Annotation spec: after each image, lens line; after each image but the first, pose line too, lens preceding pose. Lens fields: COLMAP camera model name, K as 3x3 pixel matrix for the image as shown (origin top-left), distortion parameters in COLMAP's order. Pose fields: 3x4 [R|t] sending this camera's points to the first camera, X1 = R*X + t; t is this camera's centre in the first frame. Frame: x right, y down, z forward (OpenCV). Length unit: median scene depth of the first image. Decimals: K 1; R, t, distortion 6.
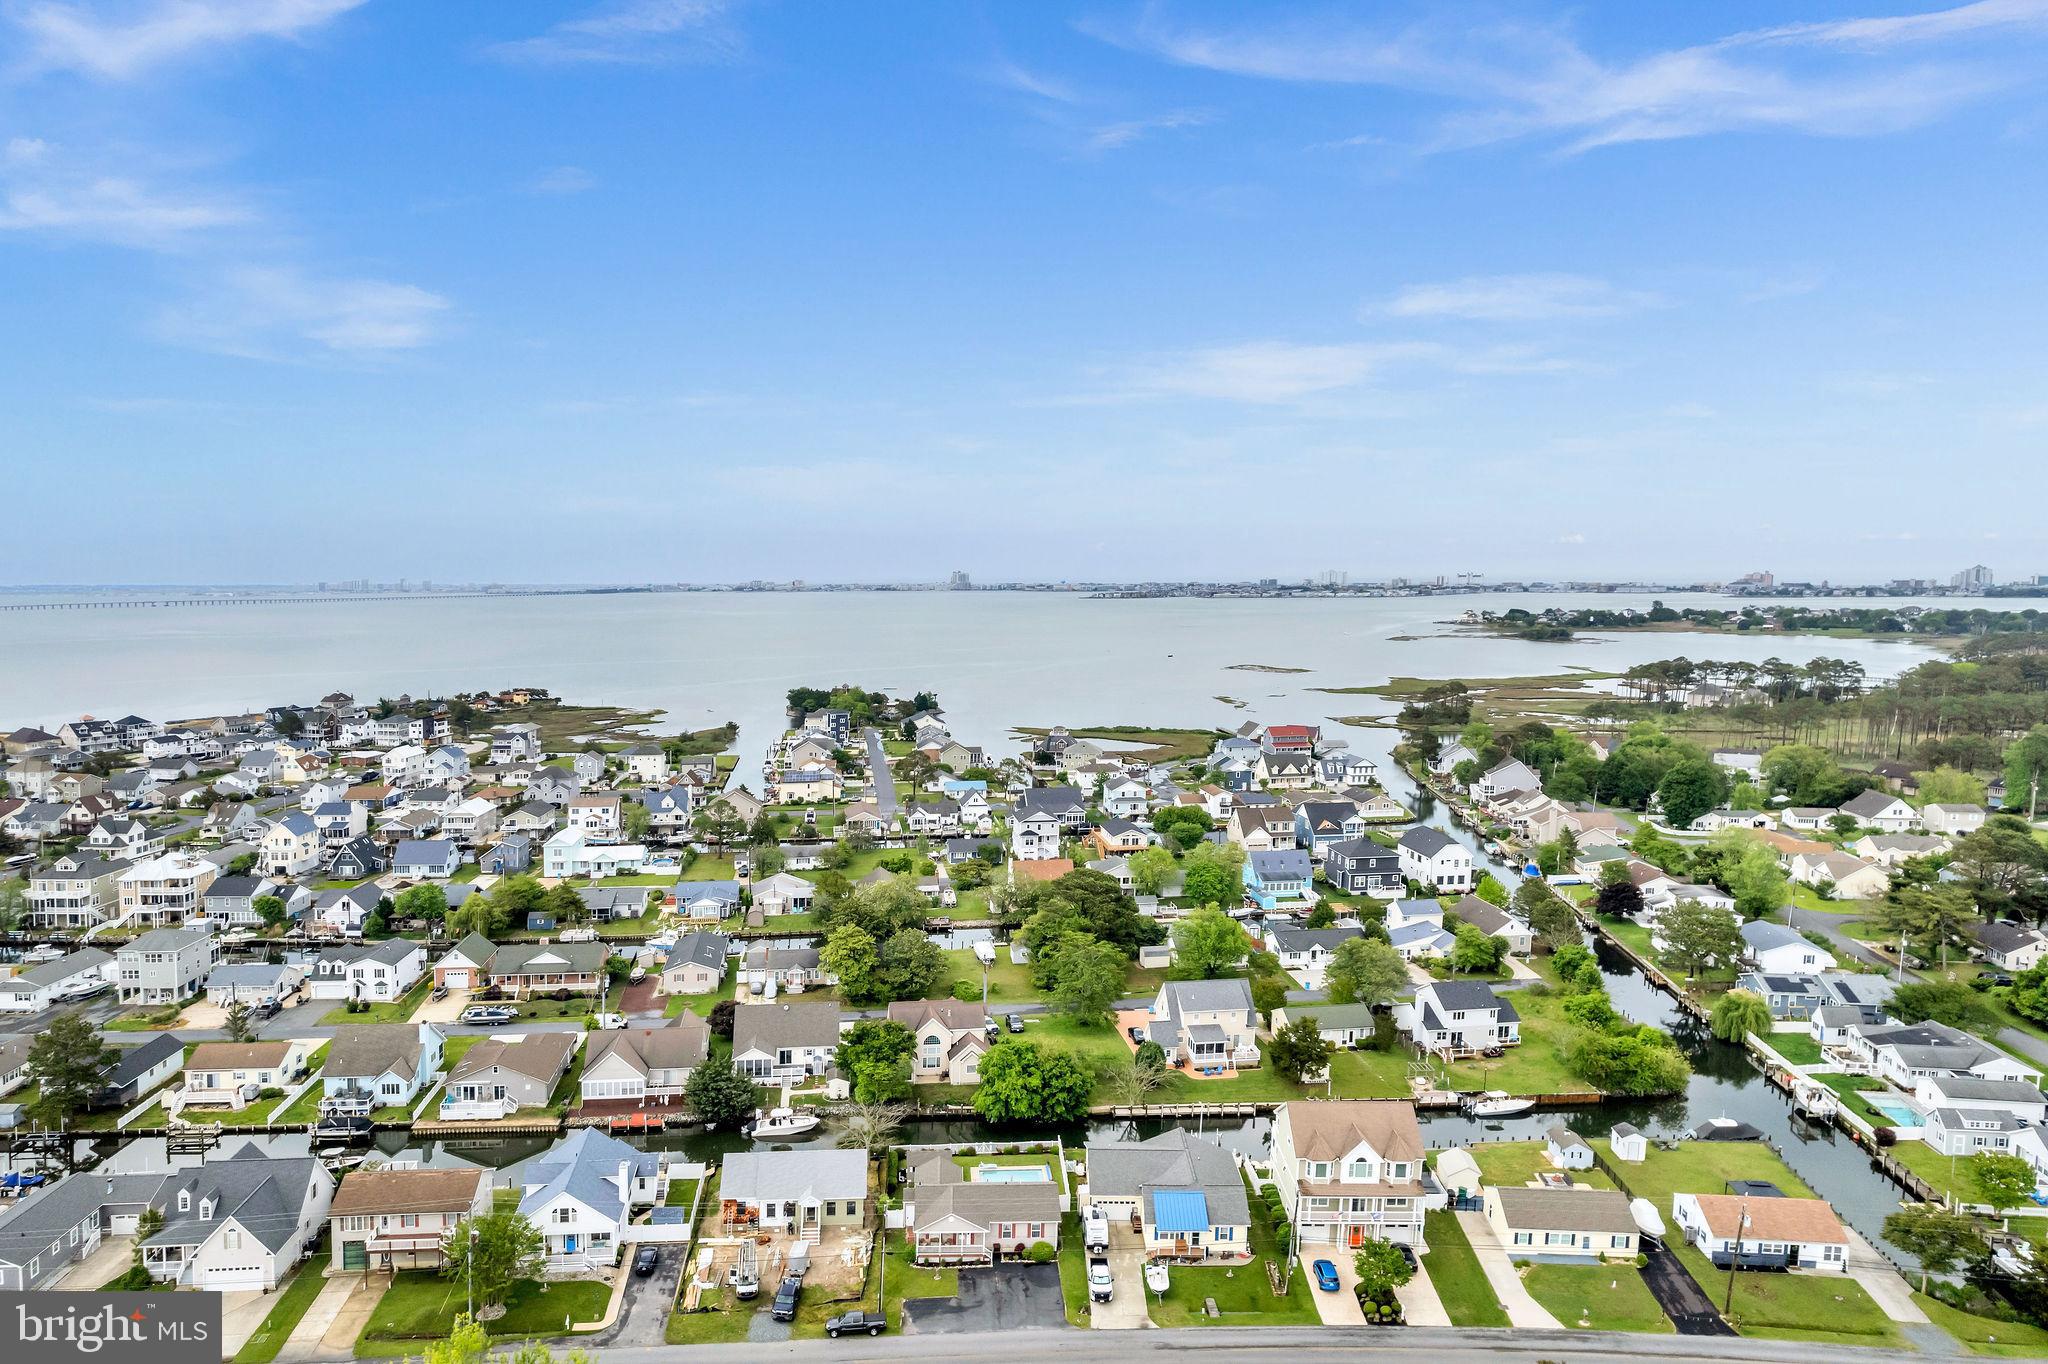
lens RADIAL K [[1268.7, 0, 1024.0], [0, 1268.7, 682.0], [0, 0, 1]] dist [-0.065558, 0.061922]
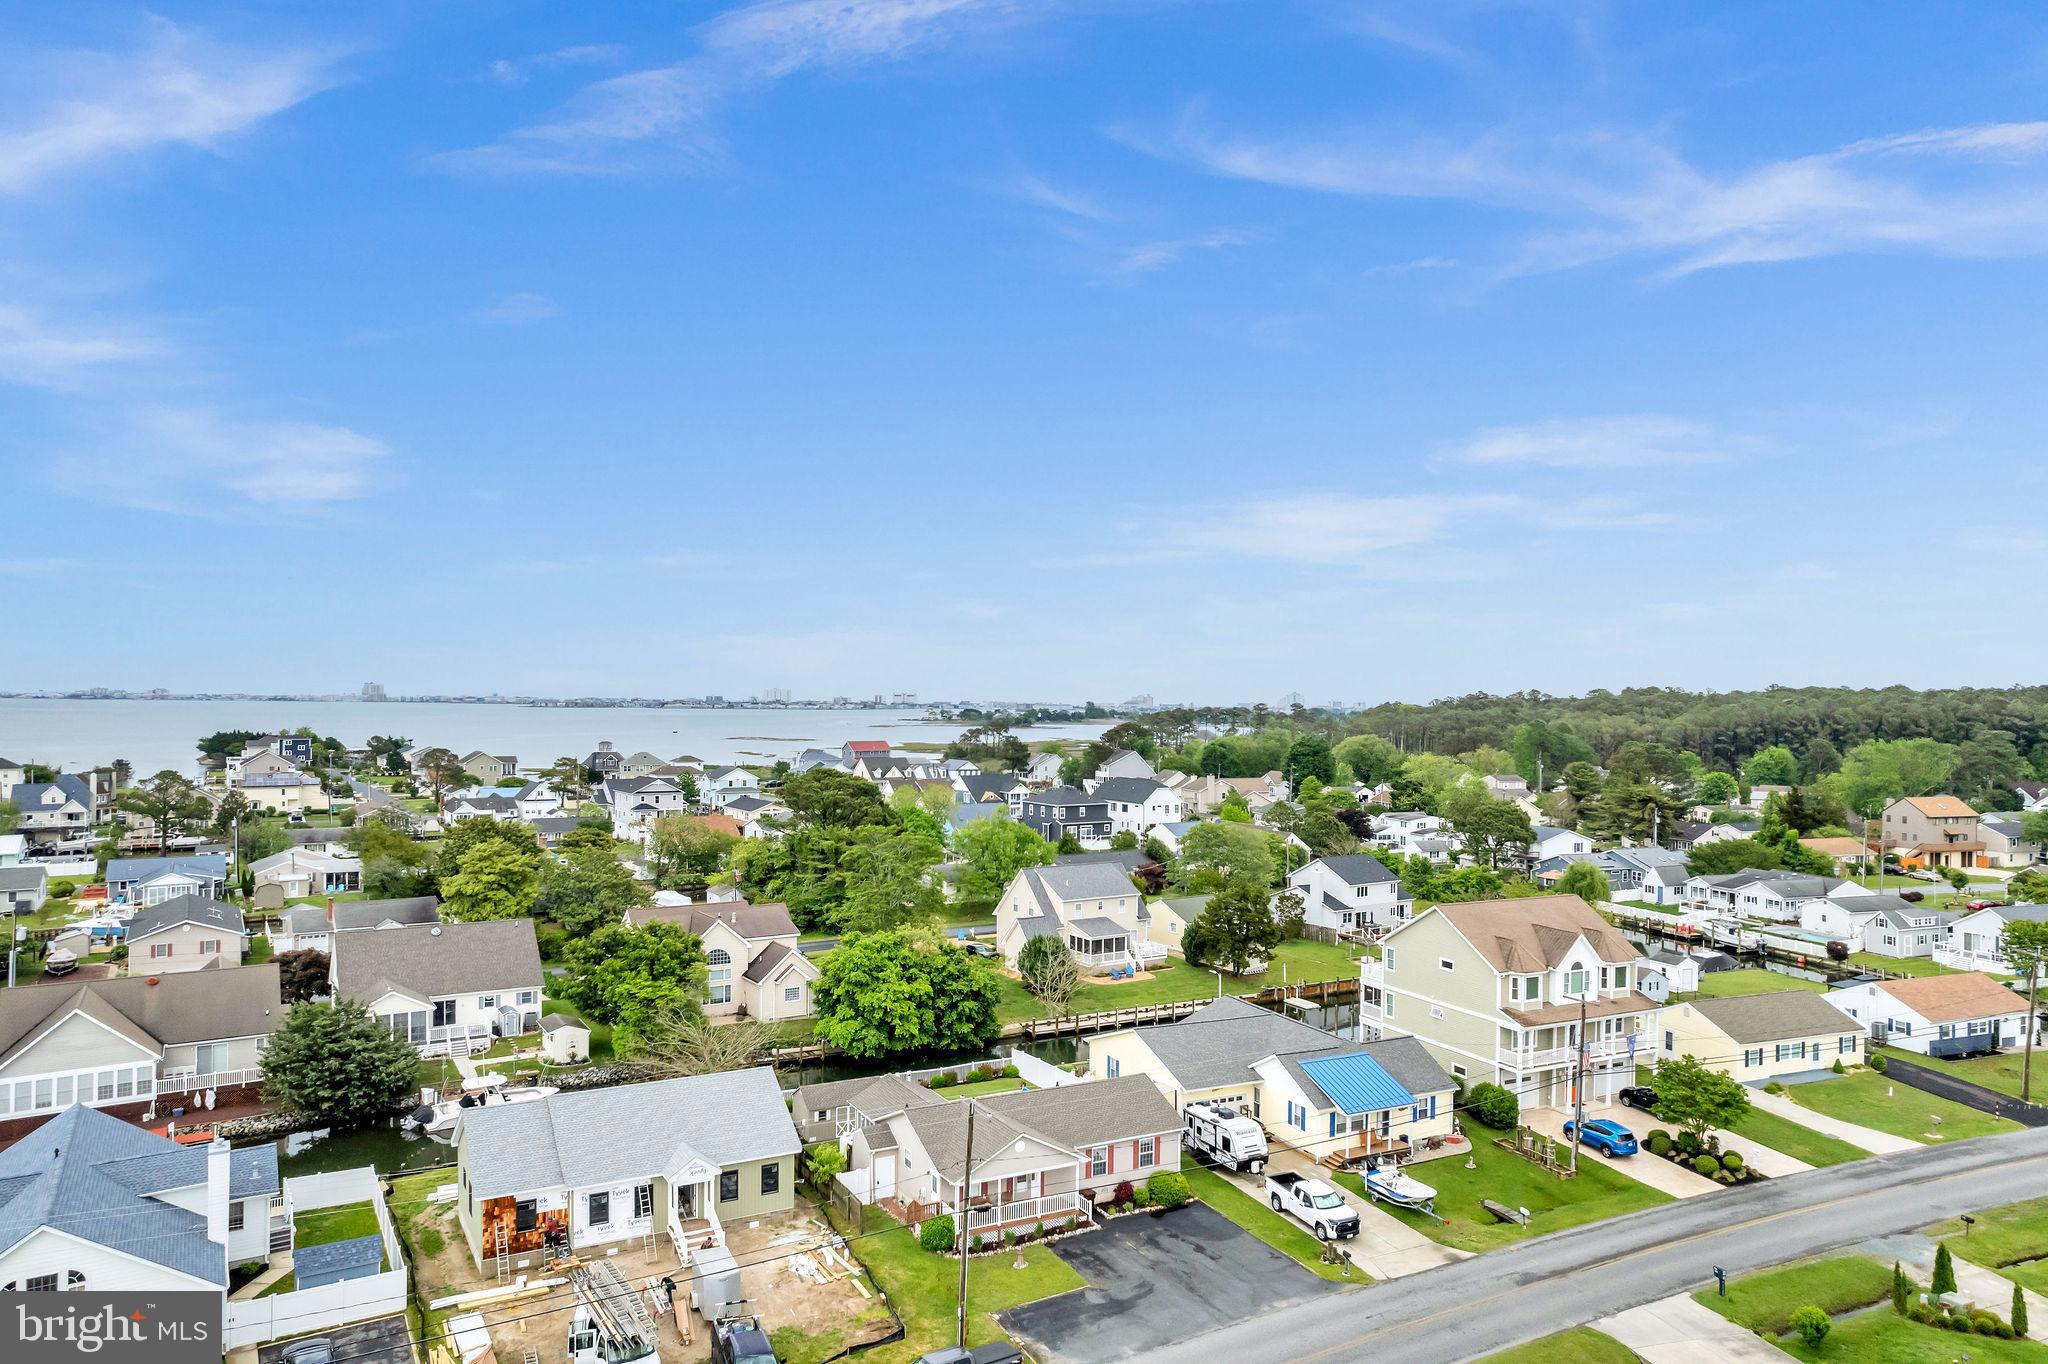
lens RADIAL K [[1229.7, 0, 1031.9], [0, 1229.7, 727.5], [0, 0, 1]] dist [-0.059198, 0.051445]
pose [[0.899114, 0.005406, 0.437681, -0.207341], [0.022587, 0.998019, -0.058727, 0.226981], [-0.437131, 0.062688, 0.897210, 0.432568]]
